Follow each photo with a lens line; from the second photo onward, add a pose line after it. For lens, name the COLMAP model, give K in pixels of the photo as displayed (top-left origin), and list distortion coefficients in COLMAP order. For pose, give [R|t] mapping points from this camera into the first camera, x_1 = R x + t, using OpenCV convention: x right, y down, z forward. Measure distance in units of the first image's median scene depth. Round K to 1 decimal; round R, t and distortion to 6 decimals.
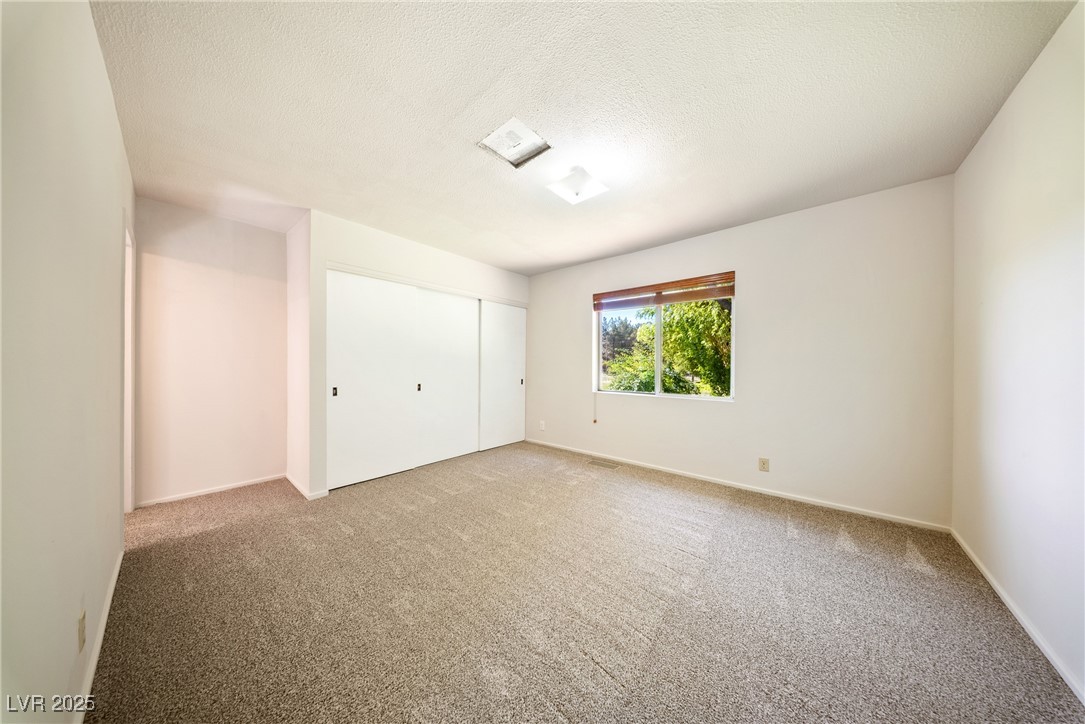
lens RADIAL K [[319.4, 0, 544.1], [0, 319.4, 366.4], [0, 0, 1]] dist [0.000294, -0.000297]
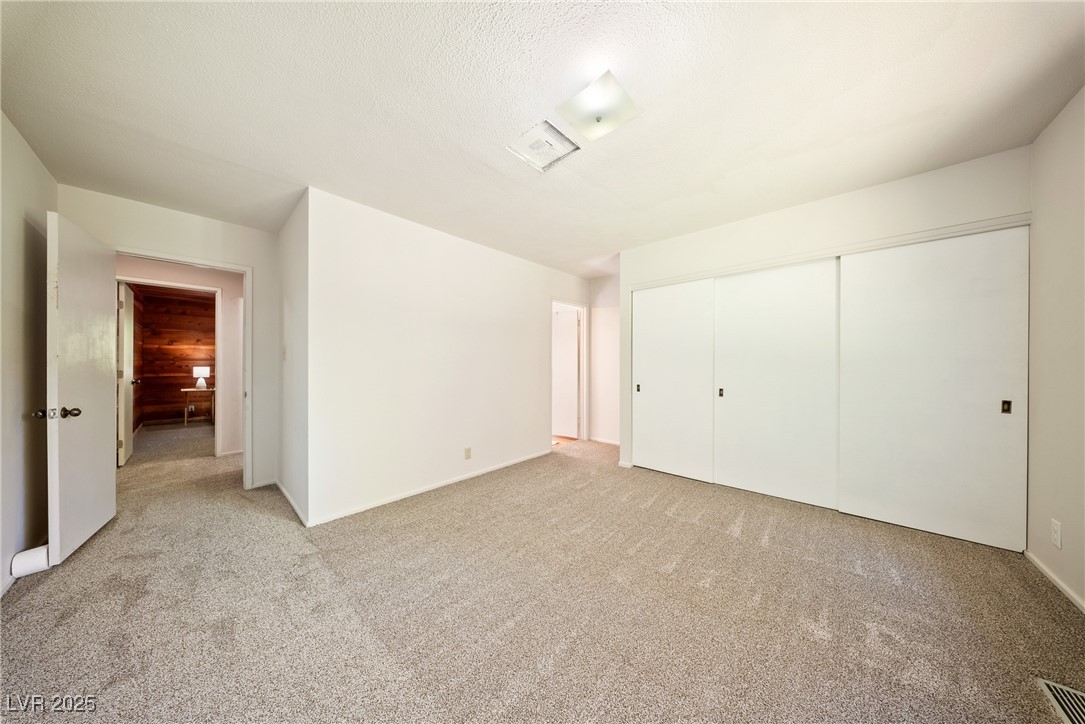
lens RADIAL K [[319.4, 0, 544.4], [0, 319.4, 364.3], [0, 0, 1]] dist [0.000294, -0.000297]
pose [[-0.043212, -0.008400, -0.999031, 0.582384], [-0.003605, 0.999959, -0.008252, -0.002021], [0.999059, 0.003245, -0.043240, 0.667597]]
